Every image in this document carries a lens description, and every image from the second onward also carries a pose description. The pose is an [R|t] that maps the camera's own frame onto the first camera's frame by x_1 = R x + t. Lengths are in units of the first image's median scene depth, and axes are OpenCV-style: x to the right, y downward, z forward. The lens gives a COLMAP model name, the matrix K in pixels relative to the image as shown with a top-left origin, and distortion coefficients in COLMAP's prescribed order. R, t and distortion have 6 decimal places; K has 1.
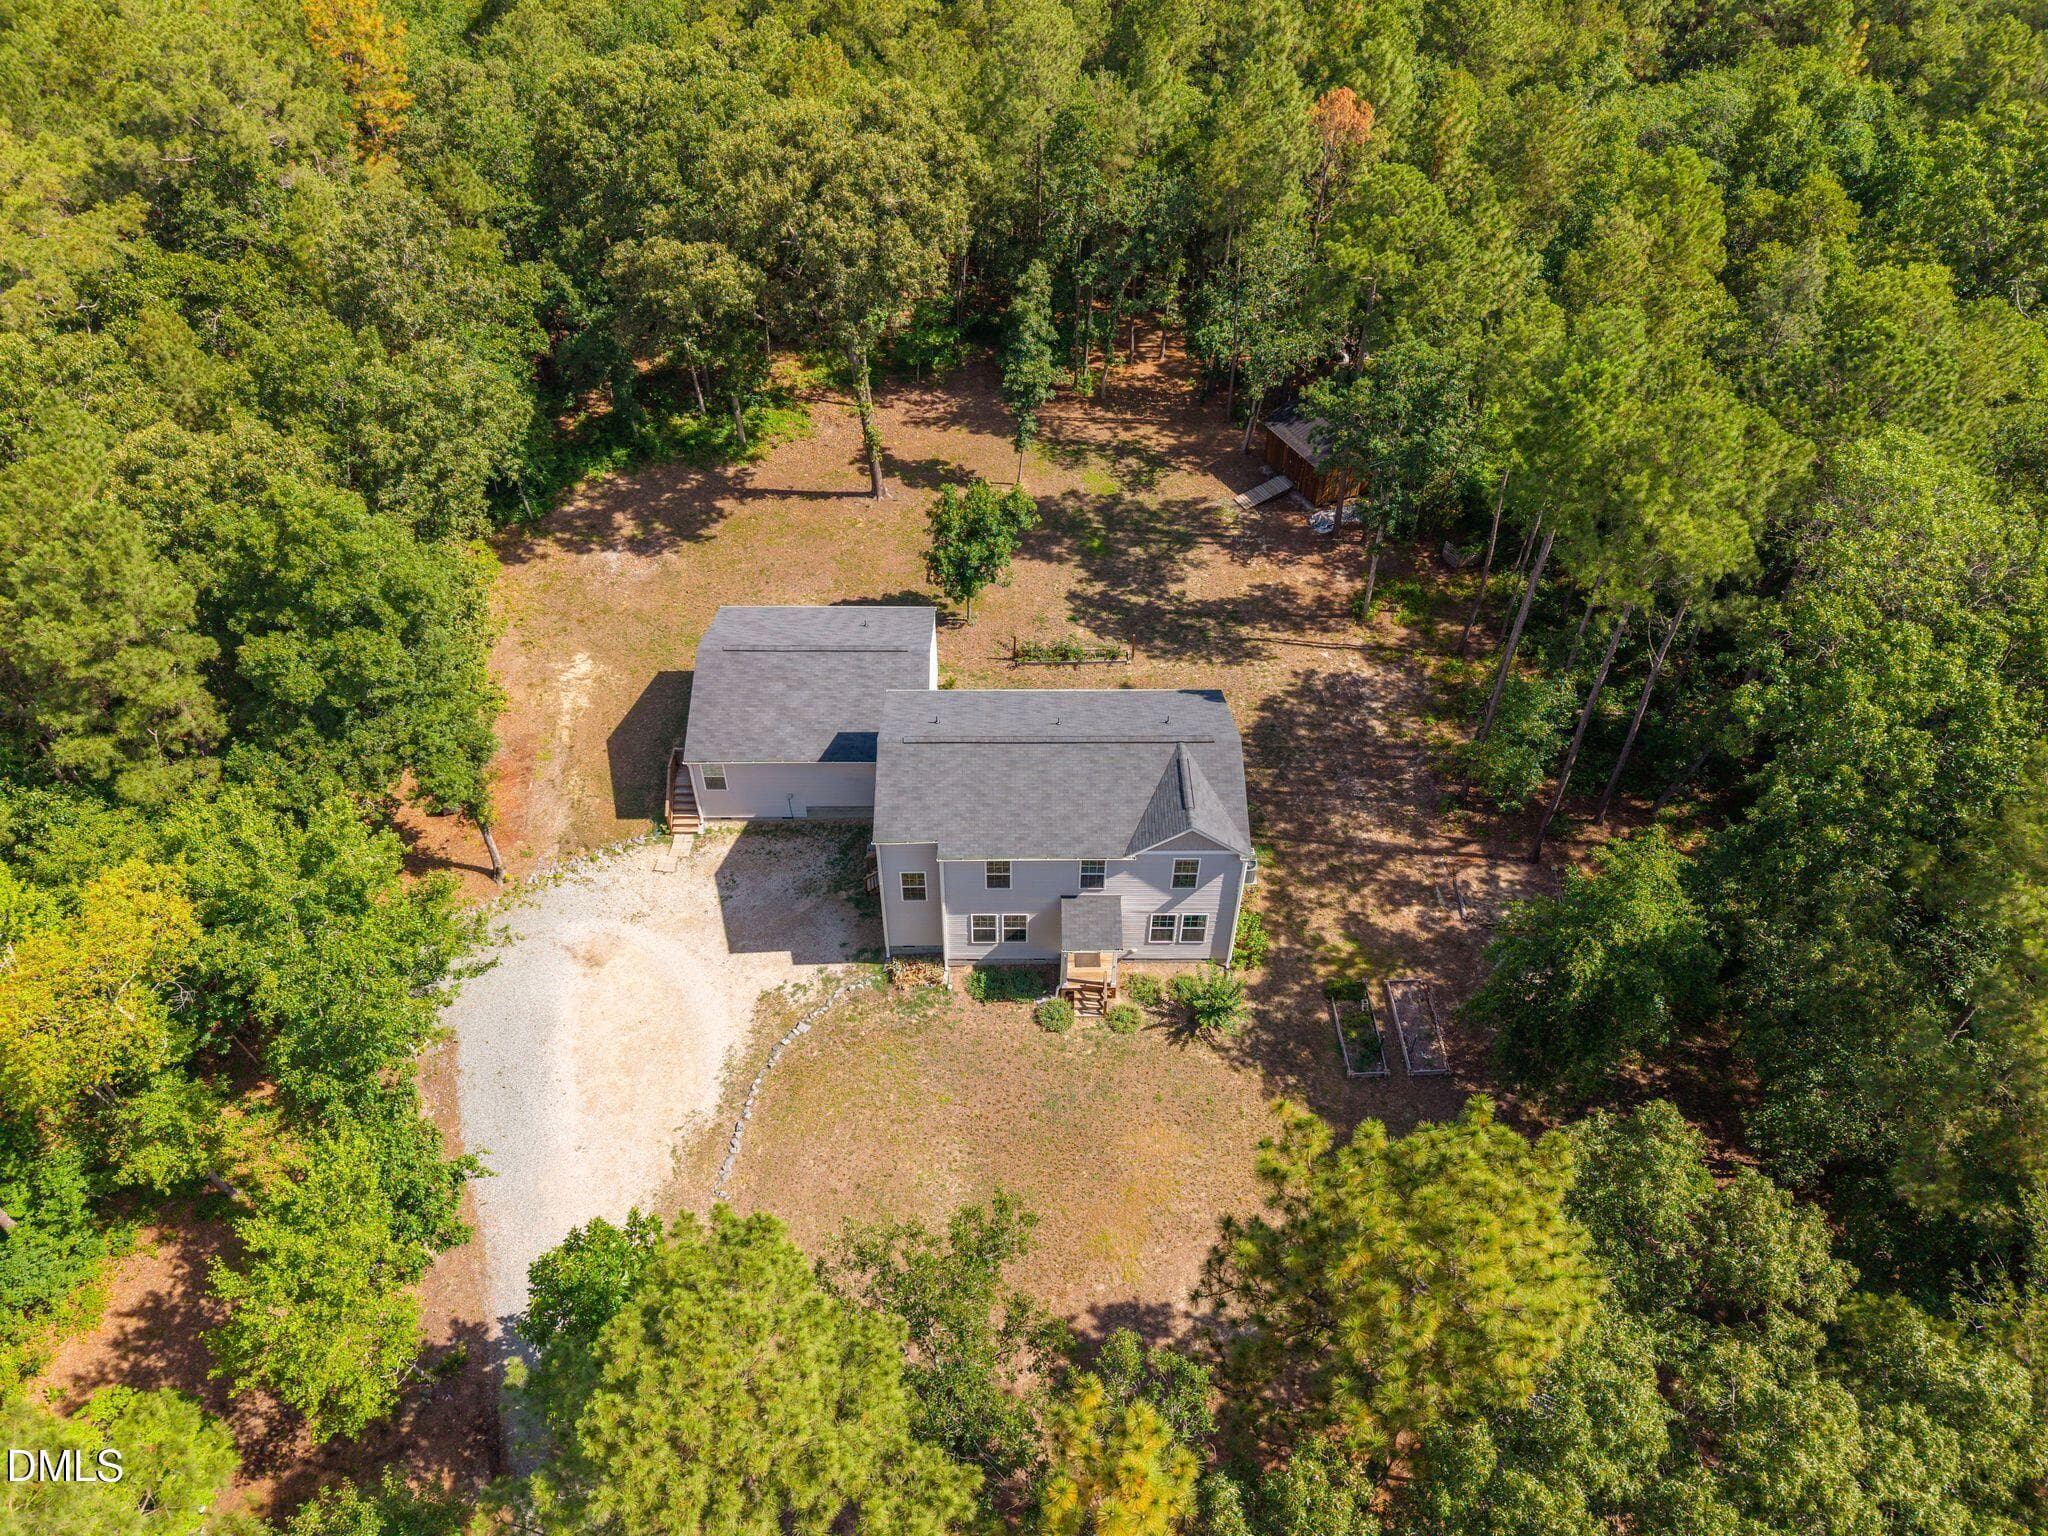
lens RADIAL K [[1443.5, 0, 1024.0], [0, 1443.5, 768.0], [0, 0, 1]] dist [0.054750, -0.003399]
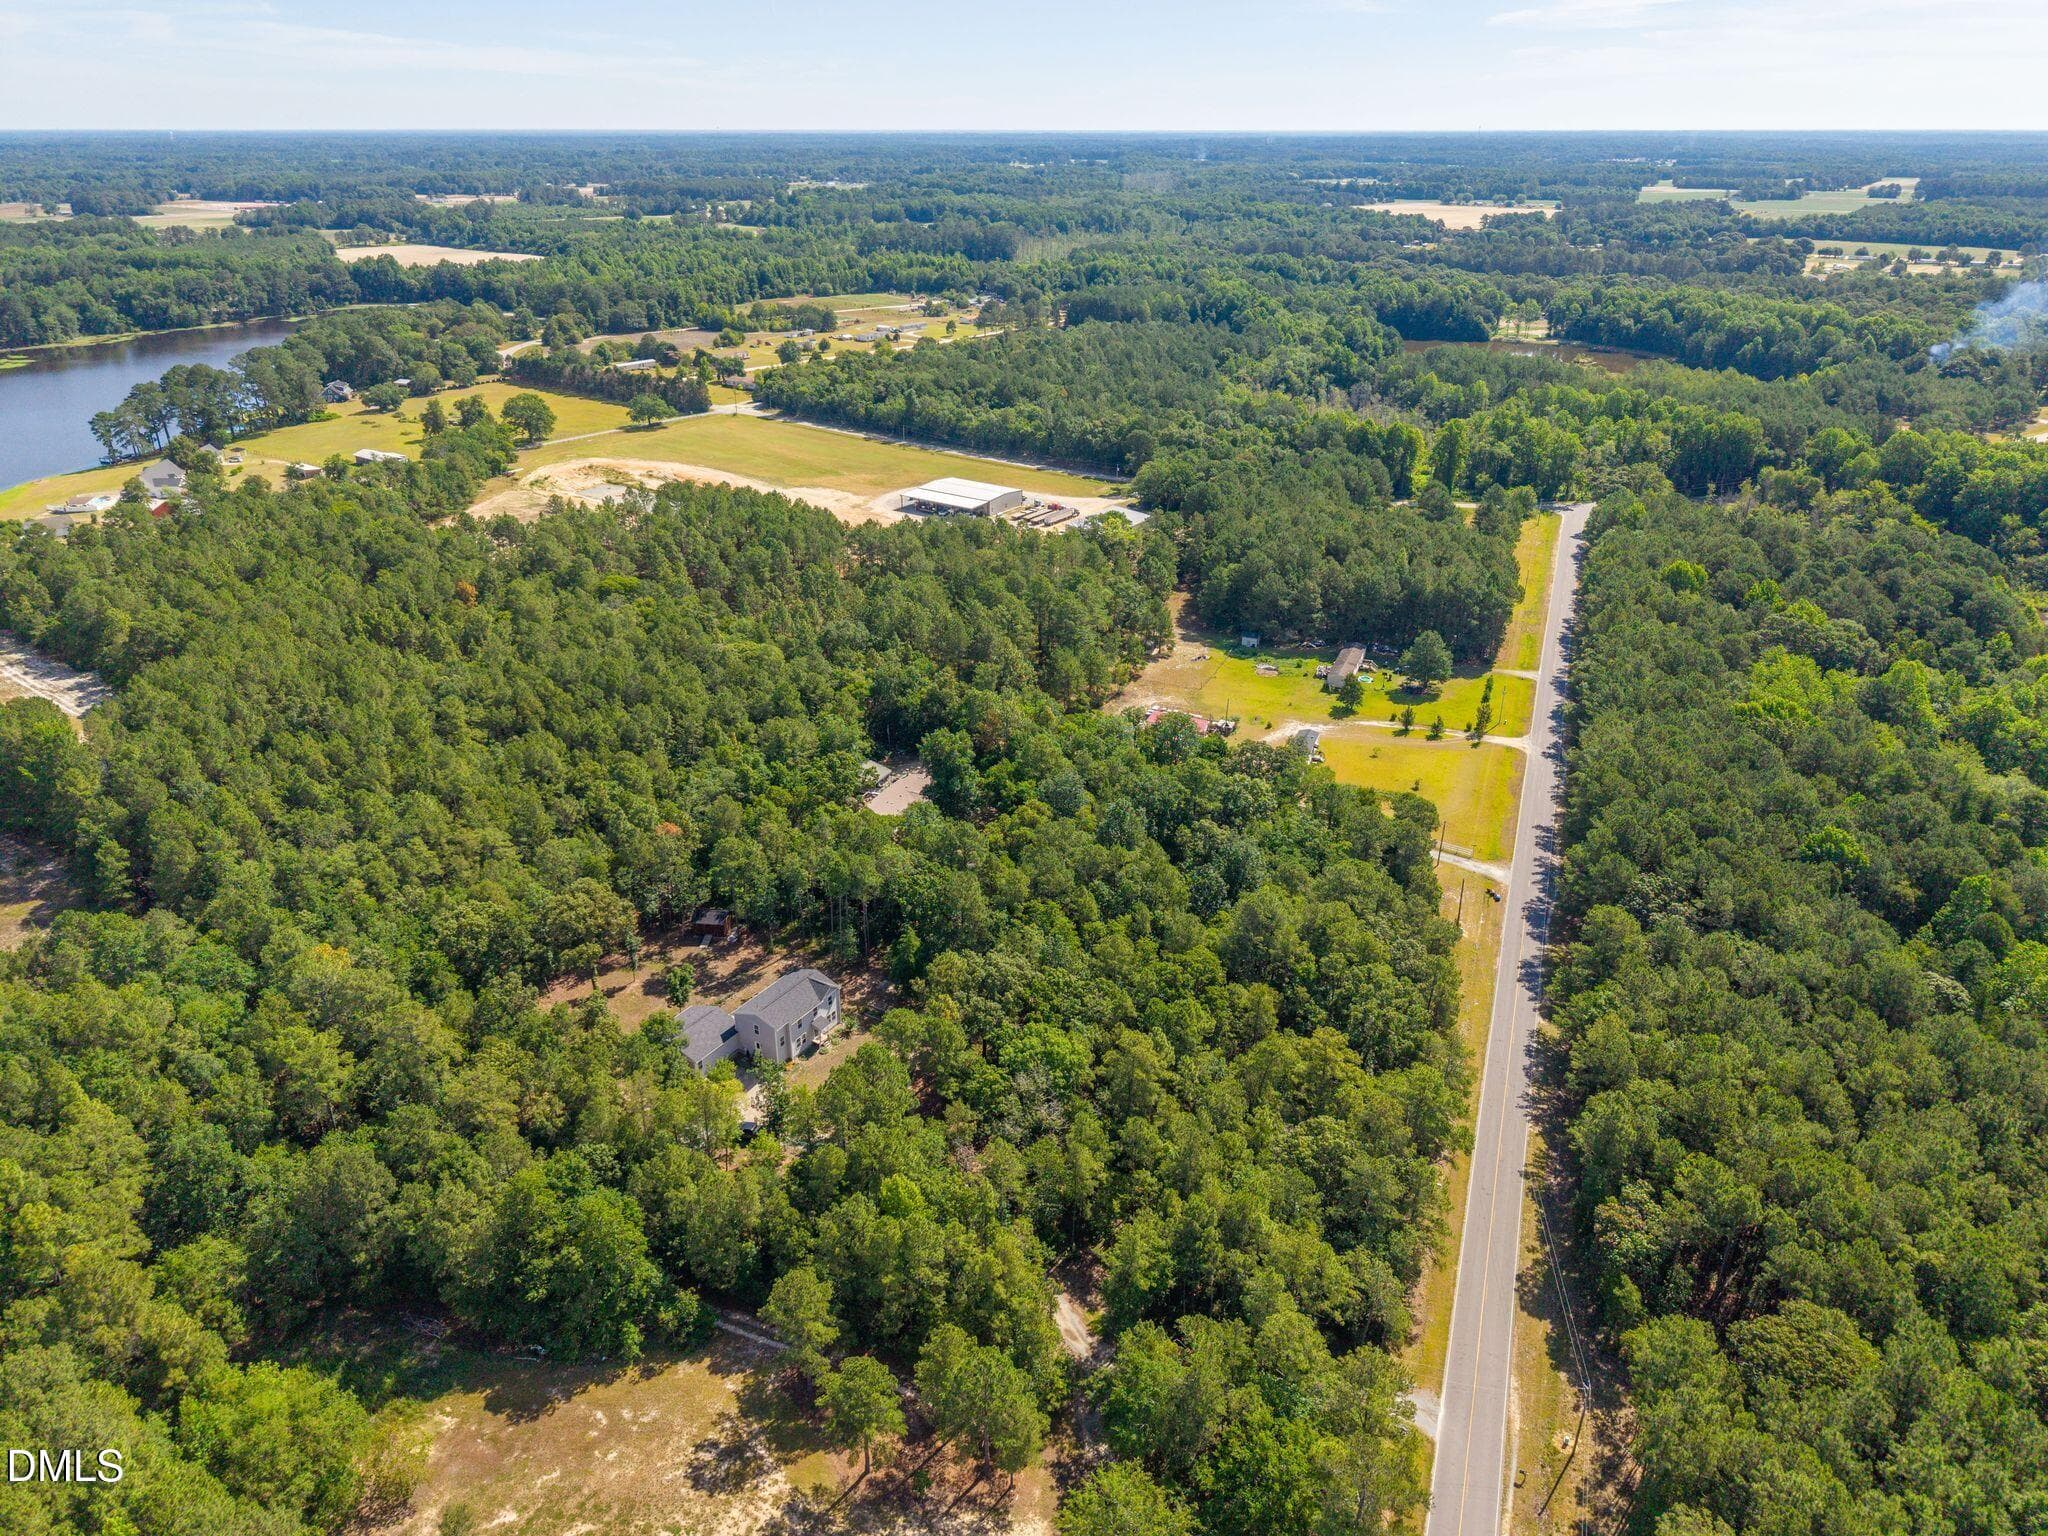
lens RADIAL K [[1386.7, 0, 1024.0], [0, 1386.7, 768.0], [0, 0, 1]] dist [0.009574, -0.004591]
pose [[0.548470, -0.358180, 0.755571, -1.743753], [0.570174, 0.821155, -0.024619, -0.045254], [-0.611623, 0.444310, 0.654604, -1.665192]]
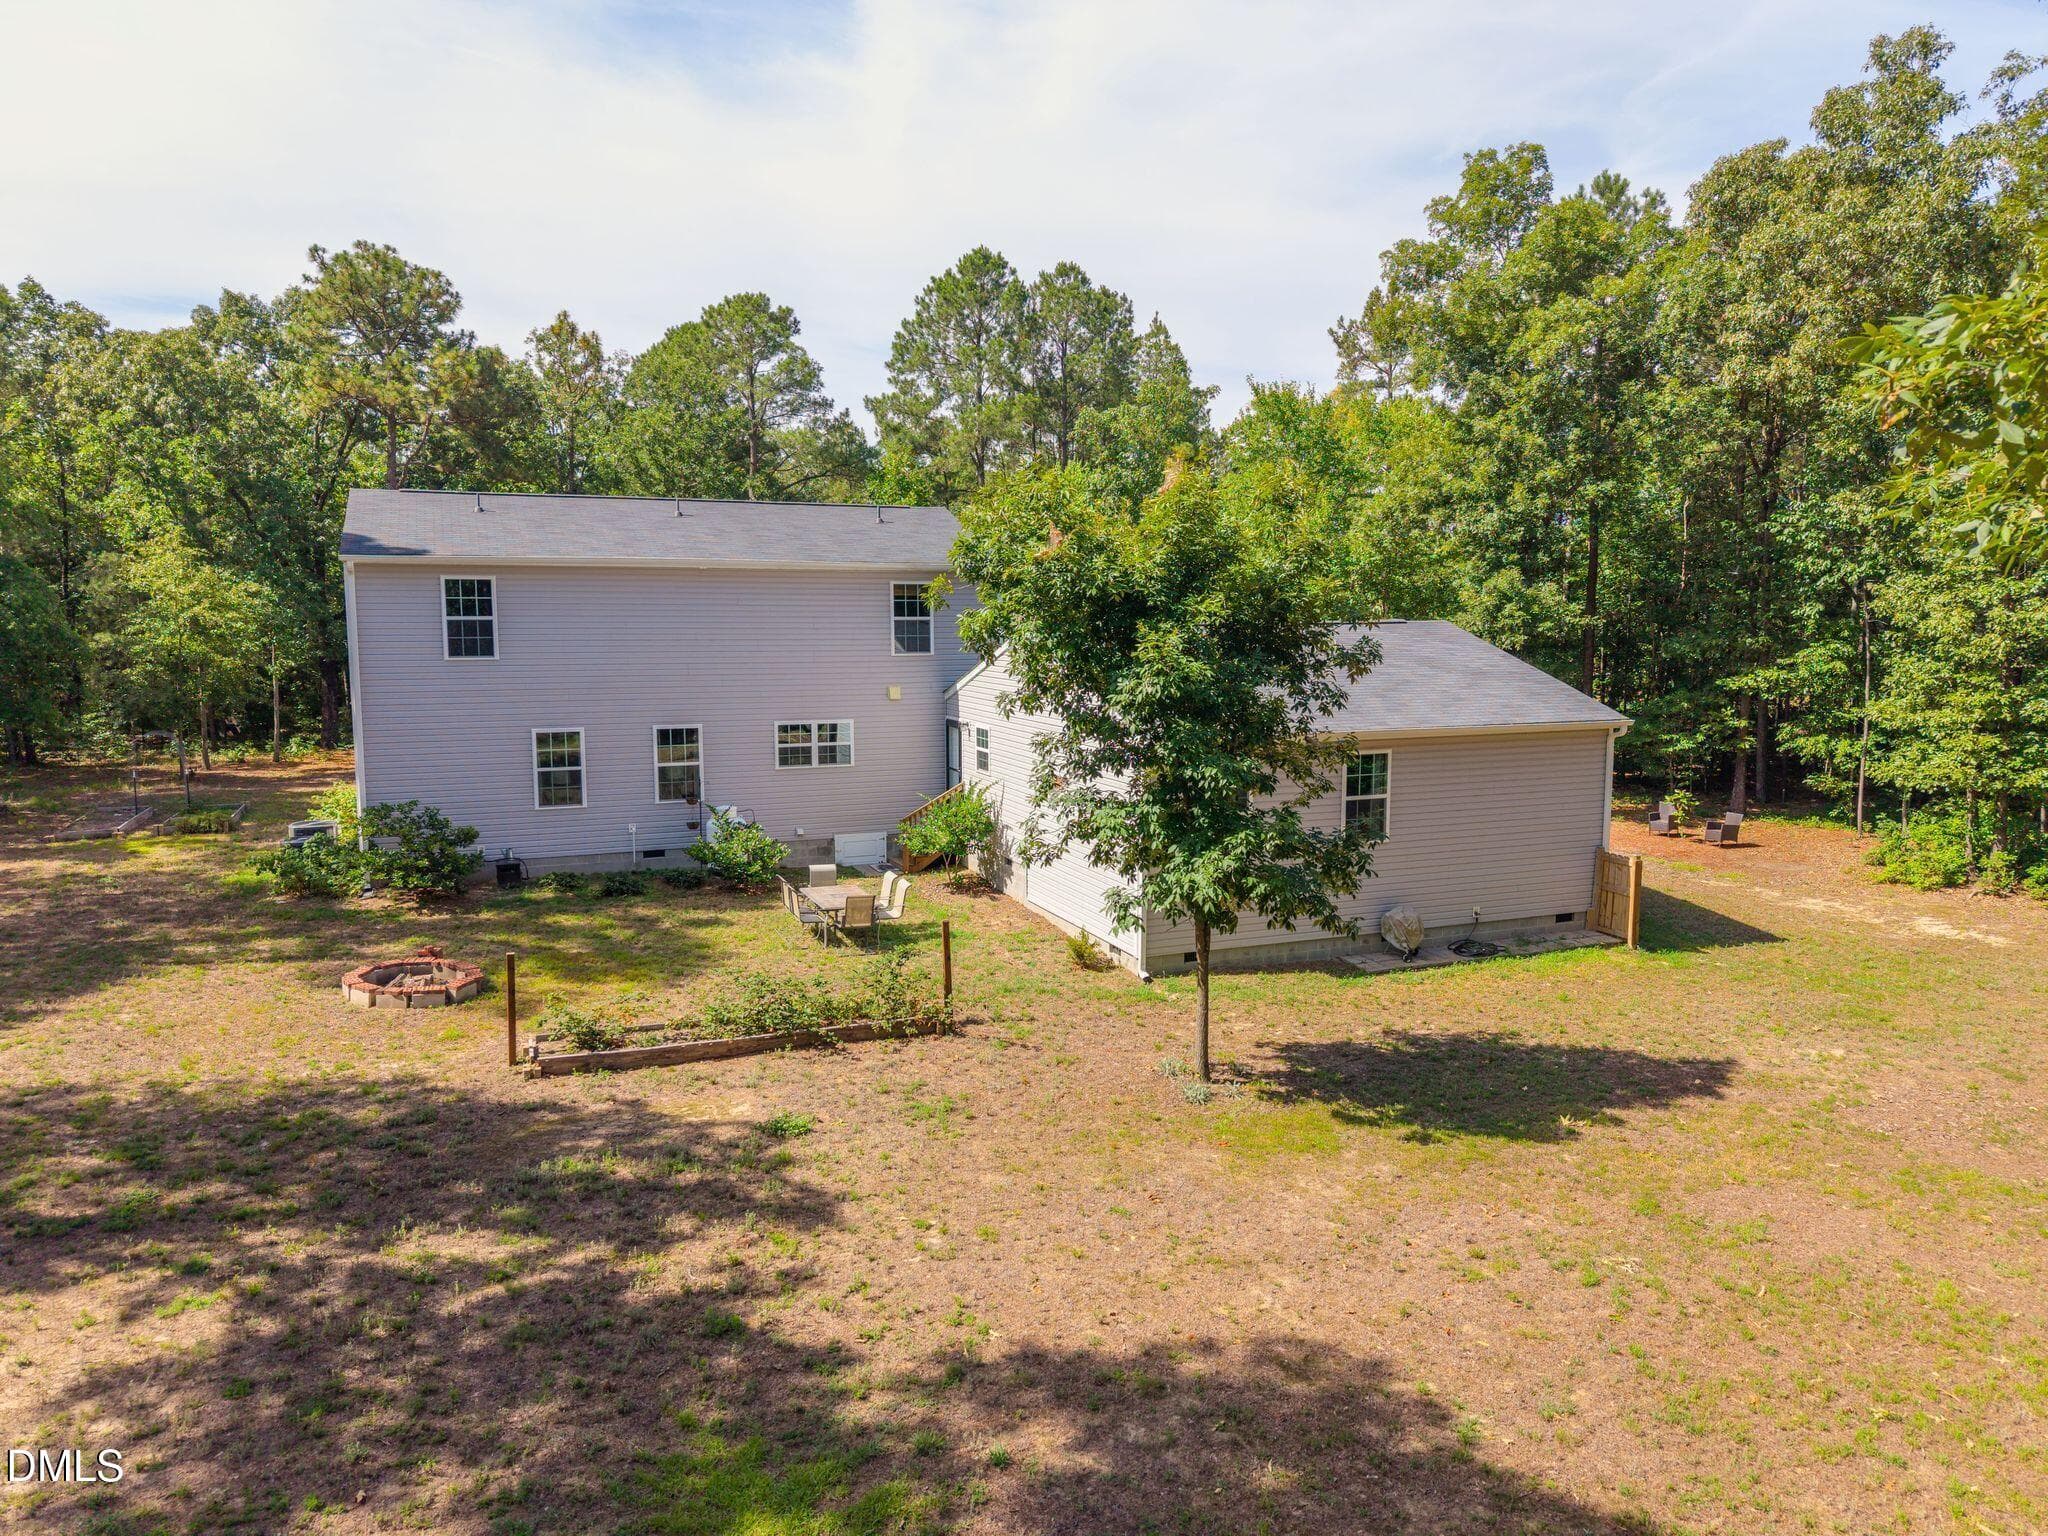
lens RADIAL K [[1346.2, 0, 1015.5], [0, 1346.2, 777.0], [0, 0, 1]] dist [0.114620, -0.292381]
pose [[-0.936544, 0.050787, -0.346851, 0.072724], [-0.227907, 0.663580, 0.712545, -0.313949], [0.266351, 0.746379, -0.609897, 1.144760]]
